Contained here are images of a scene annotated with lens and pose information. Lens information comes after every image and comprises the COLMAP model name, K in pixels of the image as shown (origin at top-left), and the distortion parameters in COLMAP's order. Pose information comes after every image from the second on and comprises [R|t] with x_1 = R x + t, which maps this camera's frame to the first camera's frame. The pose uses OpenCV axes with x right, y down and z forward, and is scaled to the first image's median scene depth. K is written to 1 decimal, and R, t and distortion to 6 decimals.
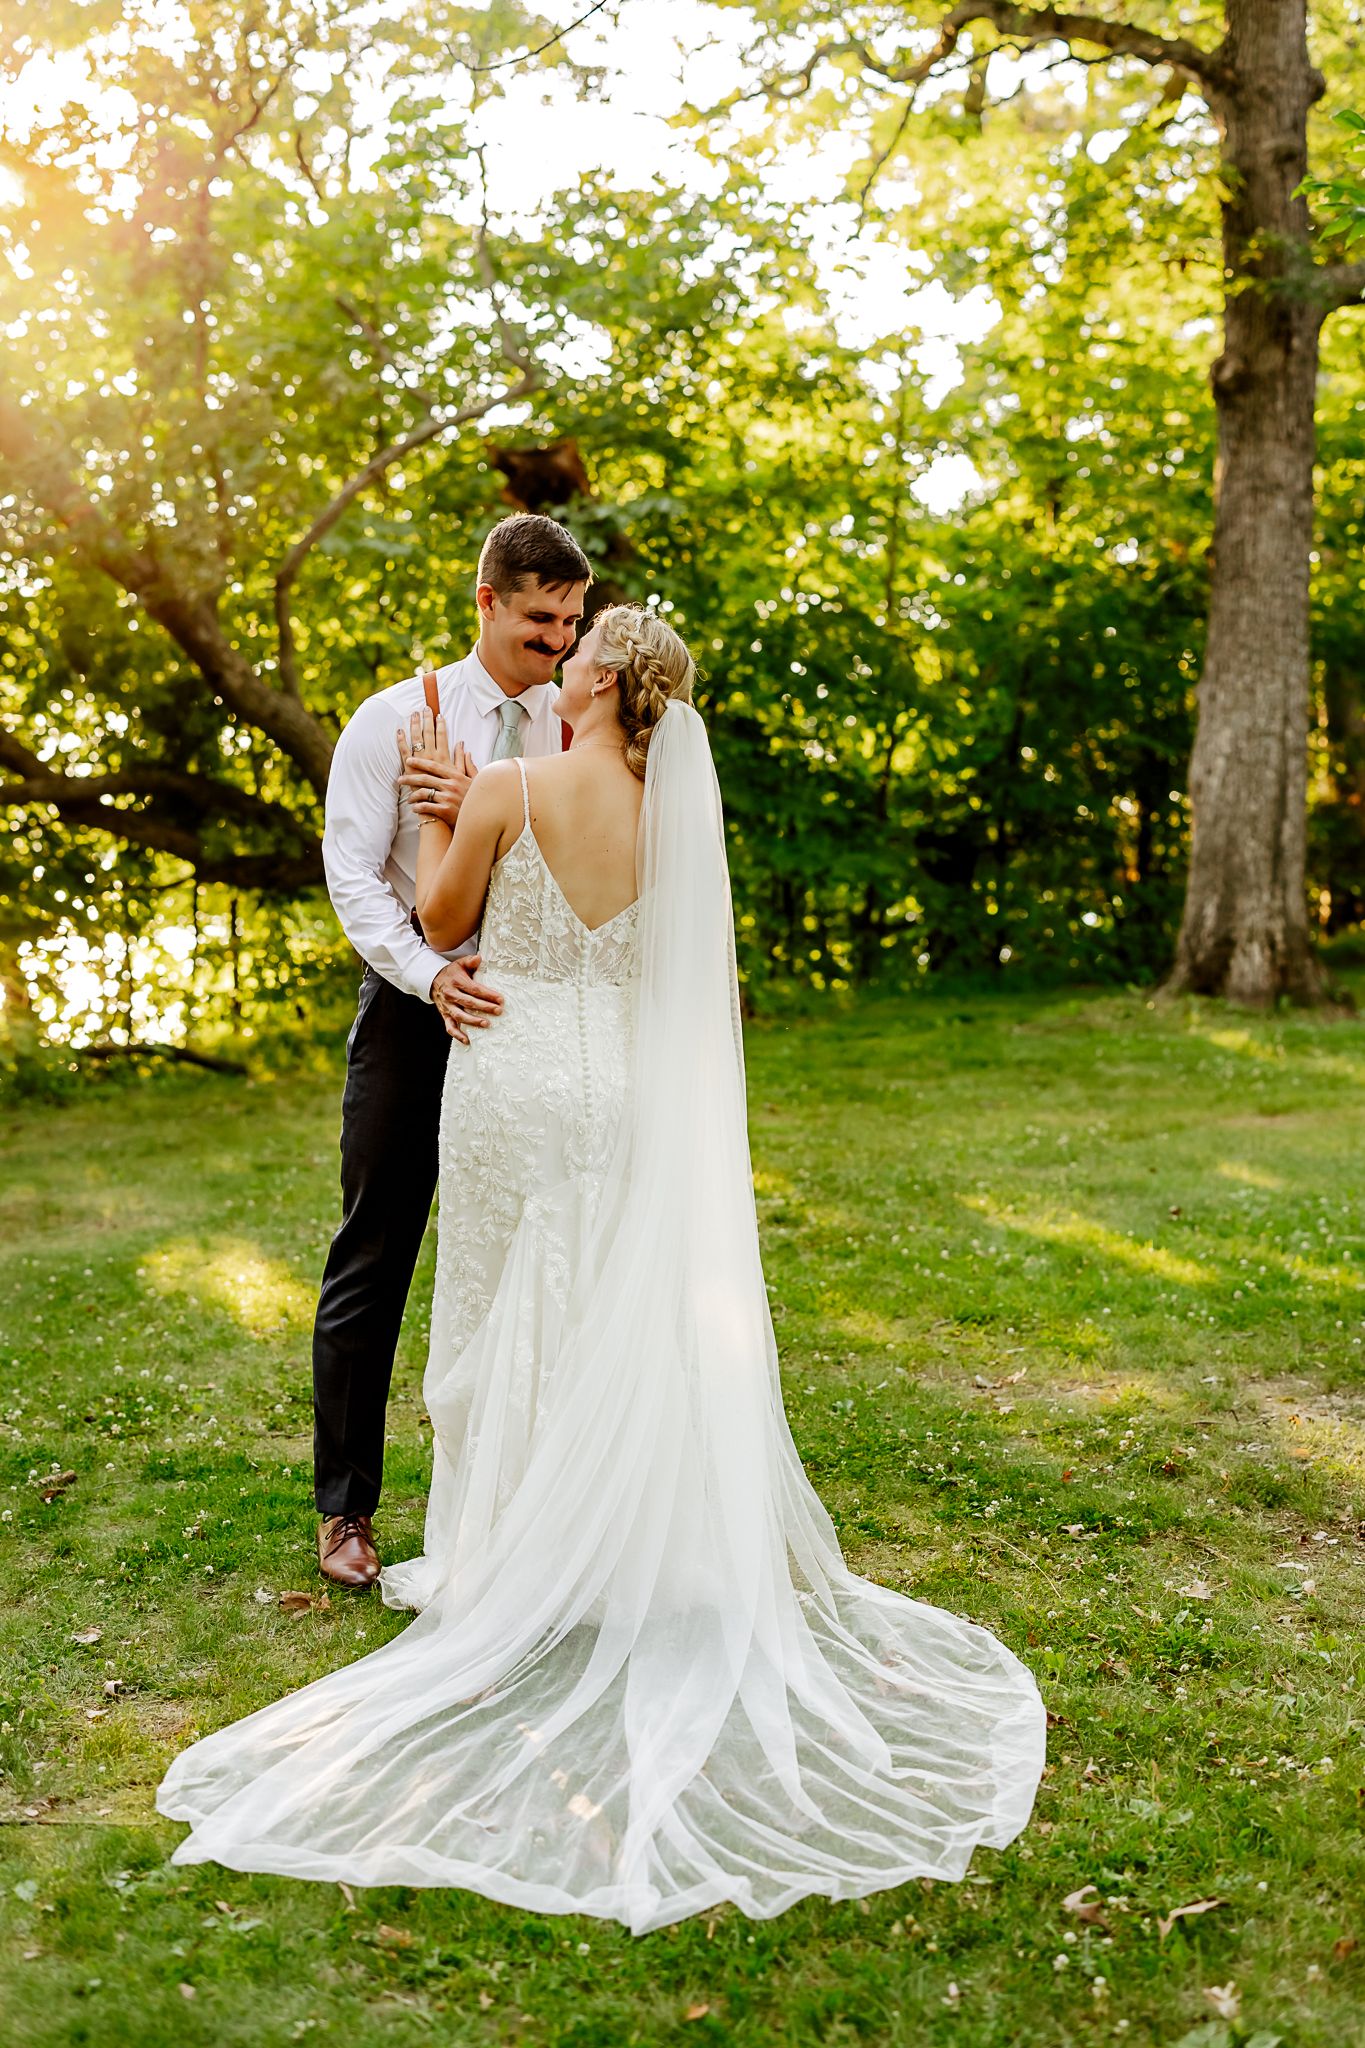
lens RADIAL K [[2976.7, 0, 682.5], [0, 2976.7, 1024.0], [0, 0, 1]] dist [0.012017, -0.007194]
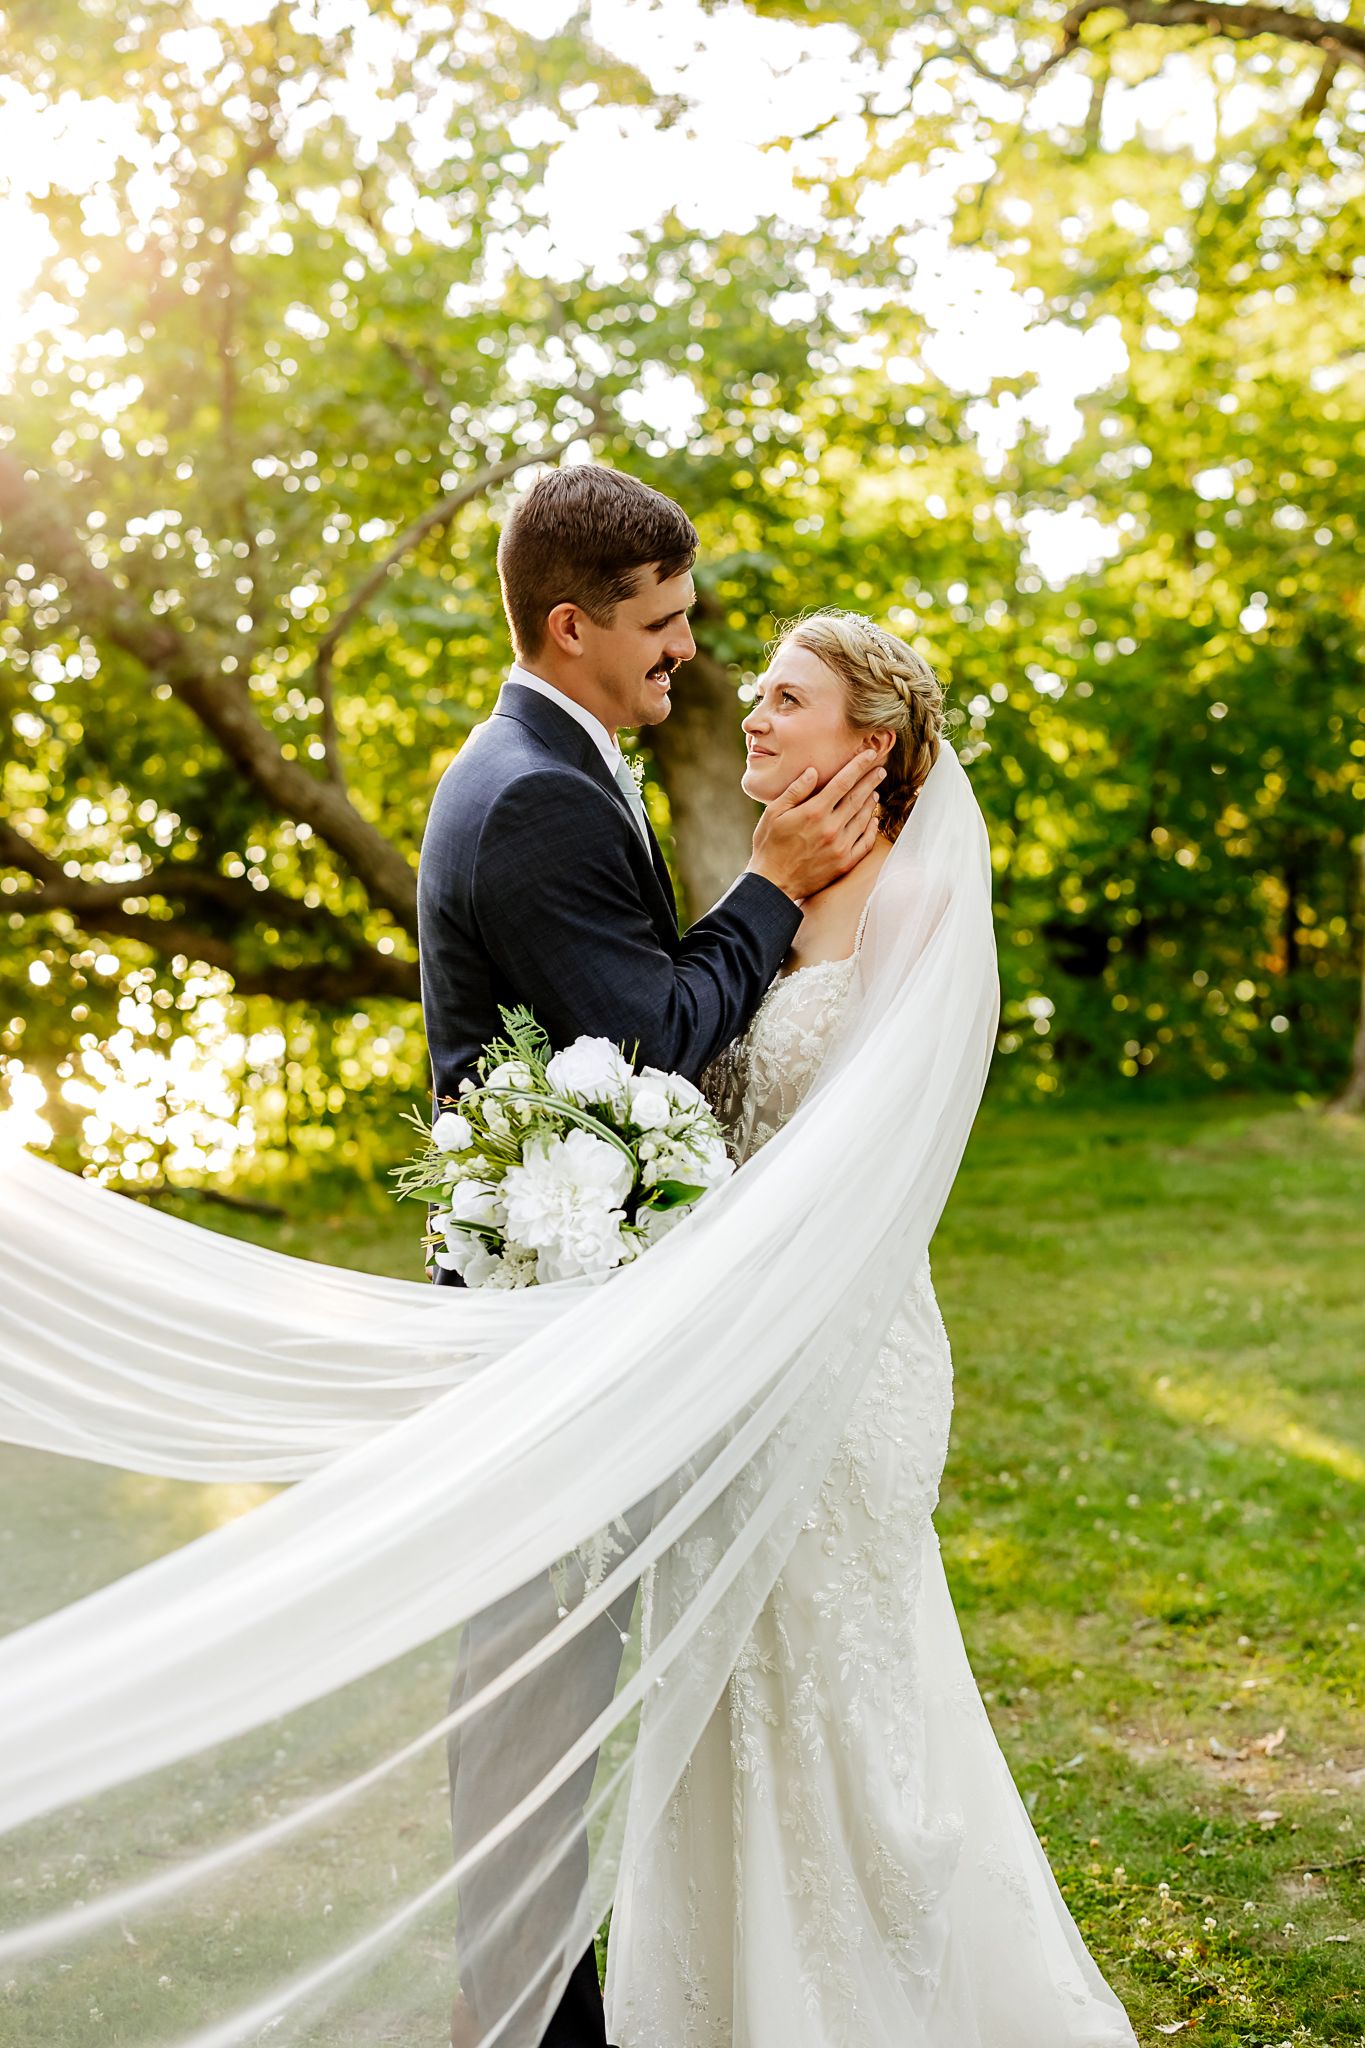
lens RADIAL K [[2923.5, 0, 682.5], [0, 2923.5, 1024.0], [0, 0, 1]] dist [0.013774, 0.022201]
pose [[0.999222, -0.014545, -0.036662, 0.001391], [0.013532, 0.999524, -0.027737, -0.012862], [0.037048, 0.027219, 0.998943, 0.130036]]
